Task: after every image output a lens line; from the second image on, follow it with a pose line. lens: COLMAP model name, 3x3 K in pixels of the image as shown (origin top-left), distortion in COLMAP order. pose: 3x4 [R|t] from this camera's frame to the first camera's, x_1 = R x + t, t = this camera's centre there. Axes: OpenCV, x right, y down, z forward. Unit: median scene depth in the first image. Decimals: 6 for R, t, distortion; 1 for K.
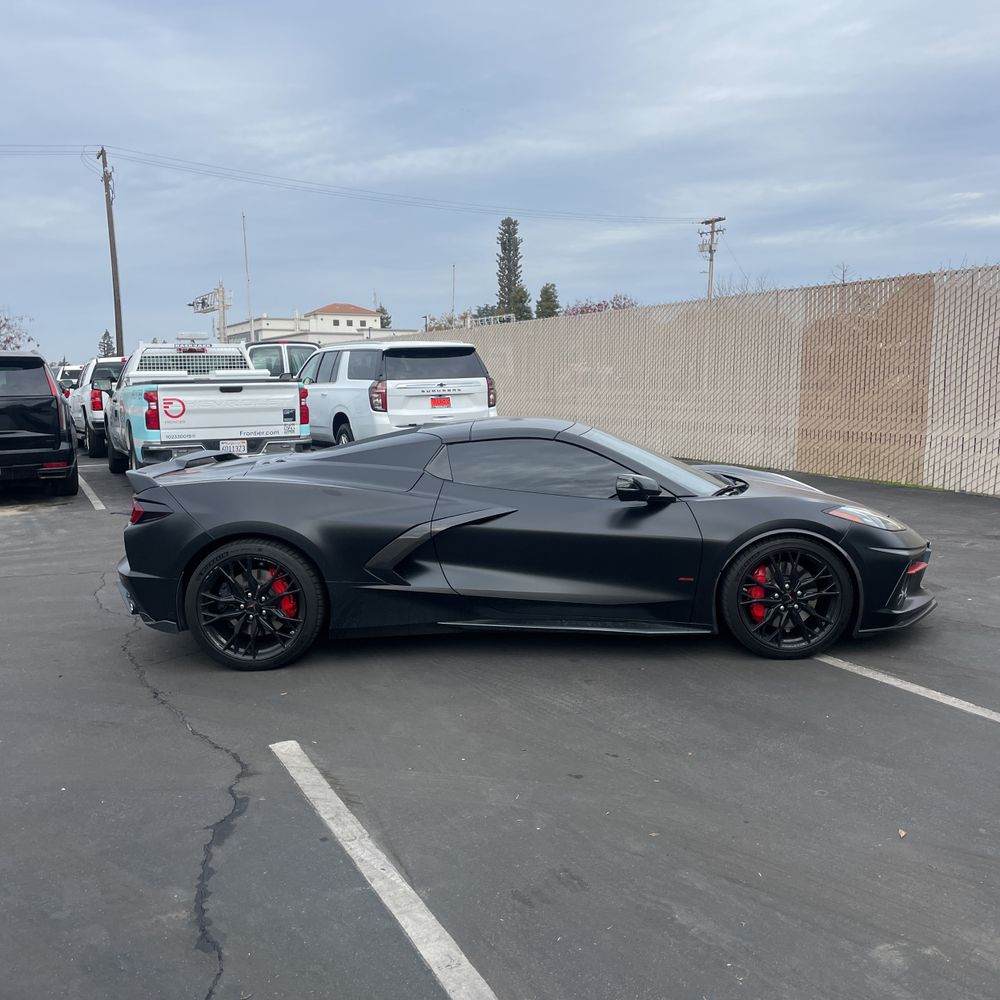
lens RADIAL K [[1003.4, 0, 494.8], [0, 1003.4, 489.6], [0, 0, 1]] dist [0.096722, -0.144358]
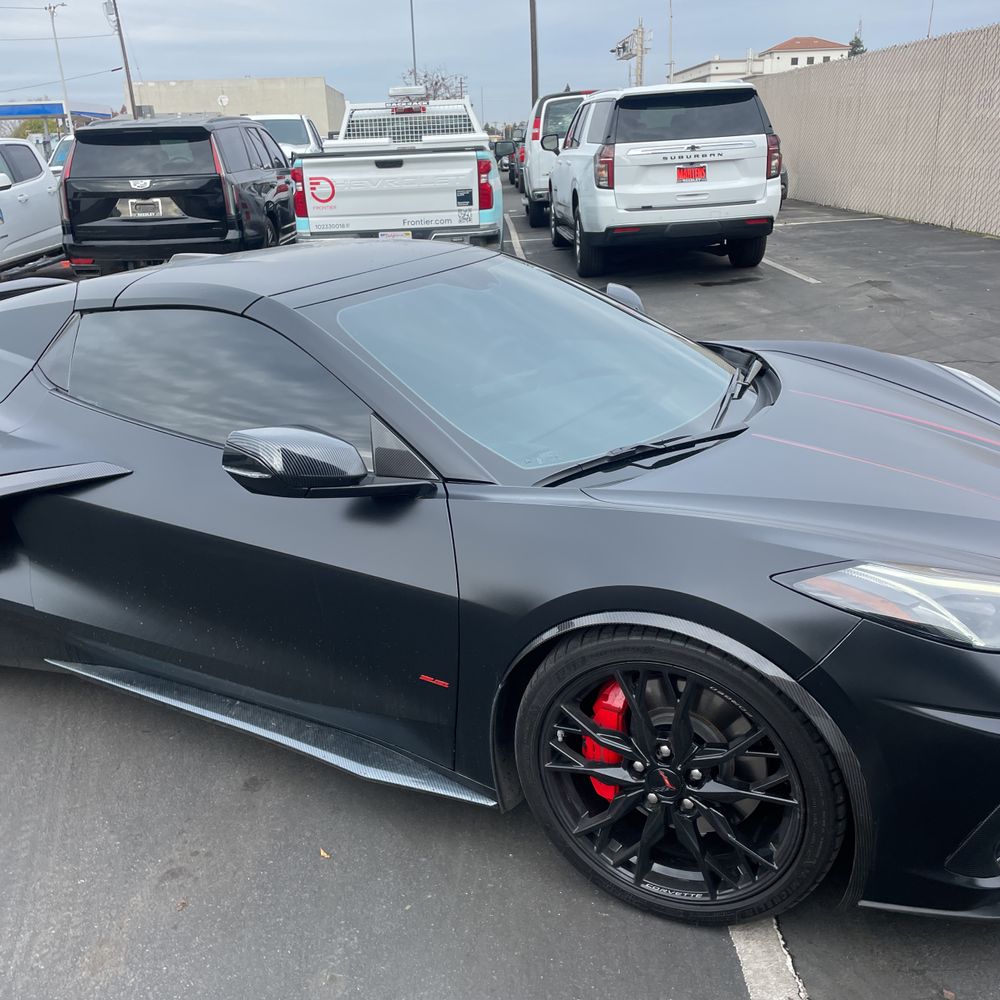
lens RADIAL K [[1003.4, 0, 494.8], [0, 1003.4, 489.6], [0, 0, 1]] dist [0.096722, -0.144358]
pose [[0.903905, 0.117344, -0.411322, 0.146341], [-0.020241, 0.972290, 0.232899, -0.033490], [0.427254, -0.202193, 0.881233, 0.256528]]
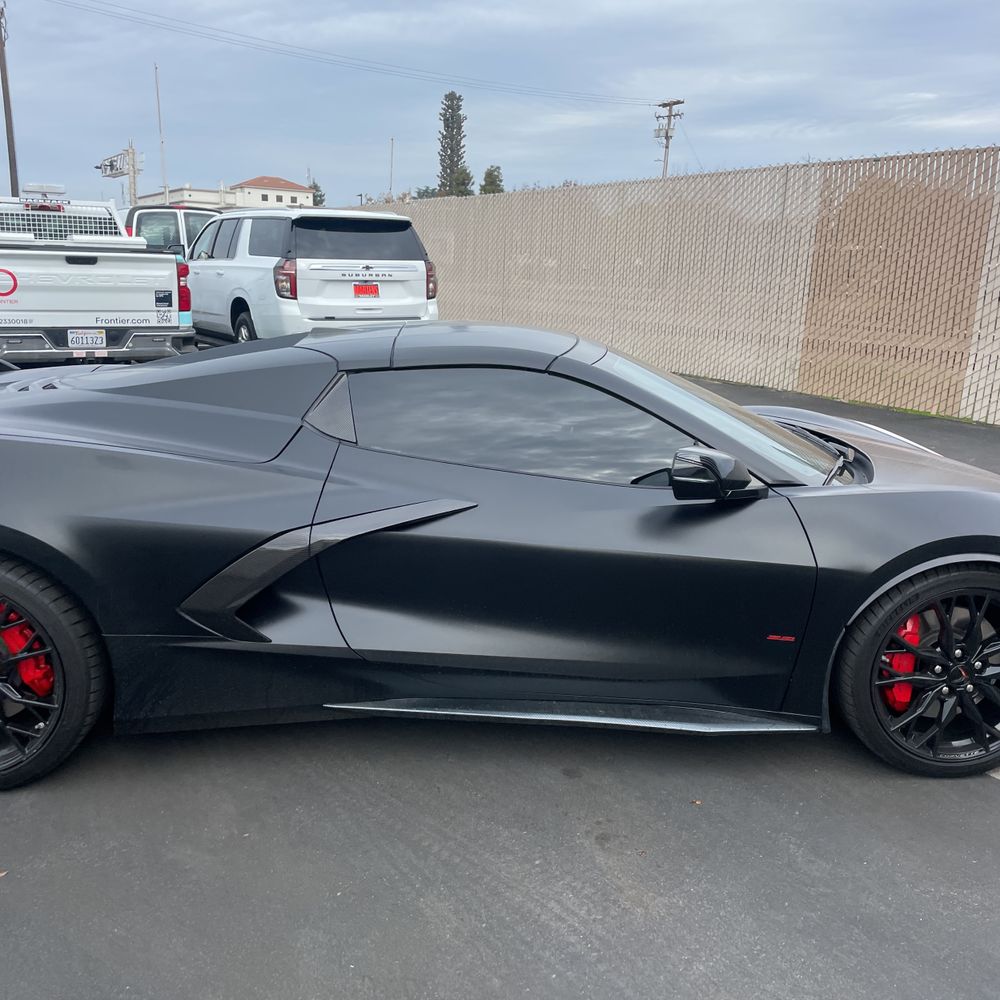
lens RADIAL K [[1002.0, 0, 505.5], [0, 1002.0, 499.3], [0, 0, 1]] dist [0.111741, -0.179465]
pose [[0.996786, 0.024072, 0.076413, -0.001211], [-0.032675, 0.993010, 0.113420, -0.016899], [-0.073148, -0.115552, 0.990604, 0.184795]]
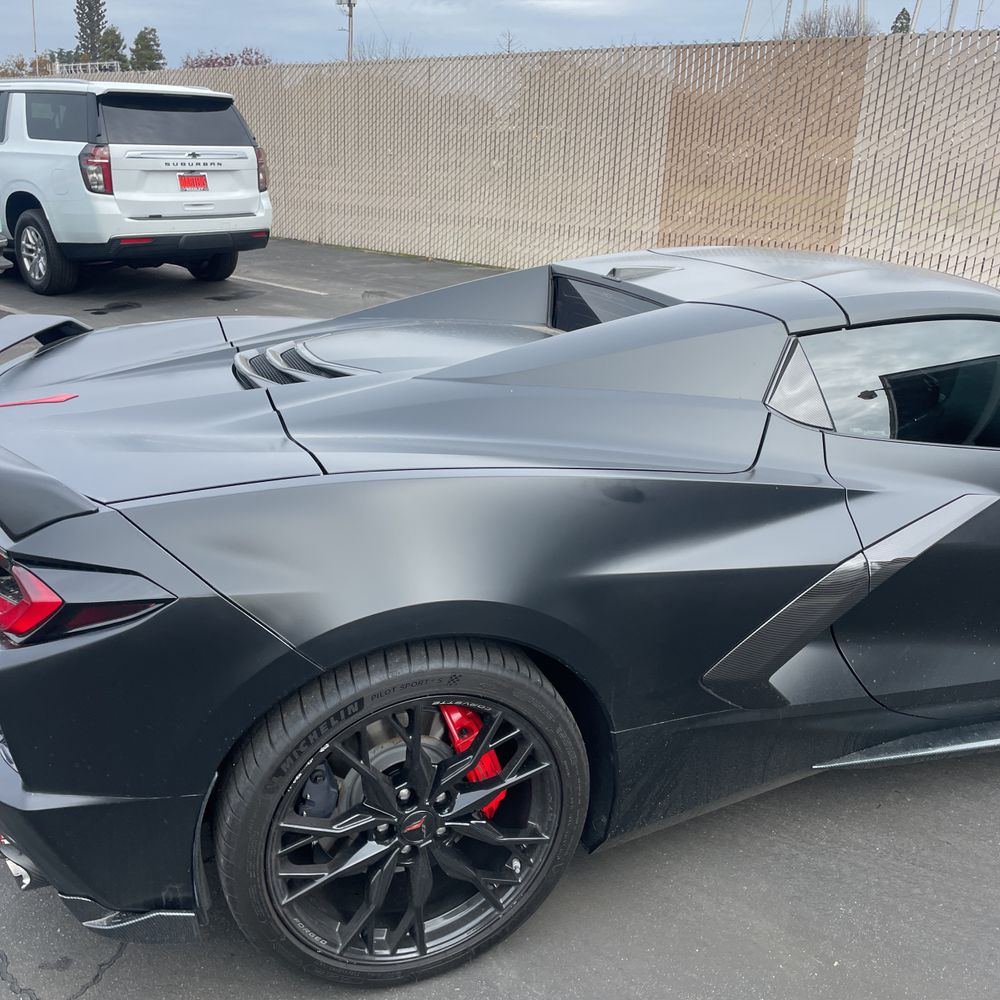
lens RADIAL K [[1003.4, 0, 494.8], [0, 1003.4, 489.6], [0, 0, 1]] dist [0.096722, -0.144358]
pose [[0.928720, -0.076707, 0.362762, -0.131118], [-0.001012, 0.977839, 0.209358, -0.028649], [-0.370781, -0.194802, 0.908060, 0.270732]]
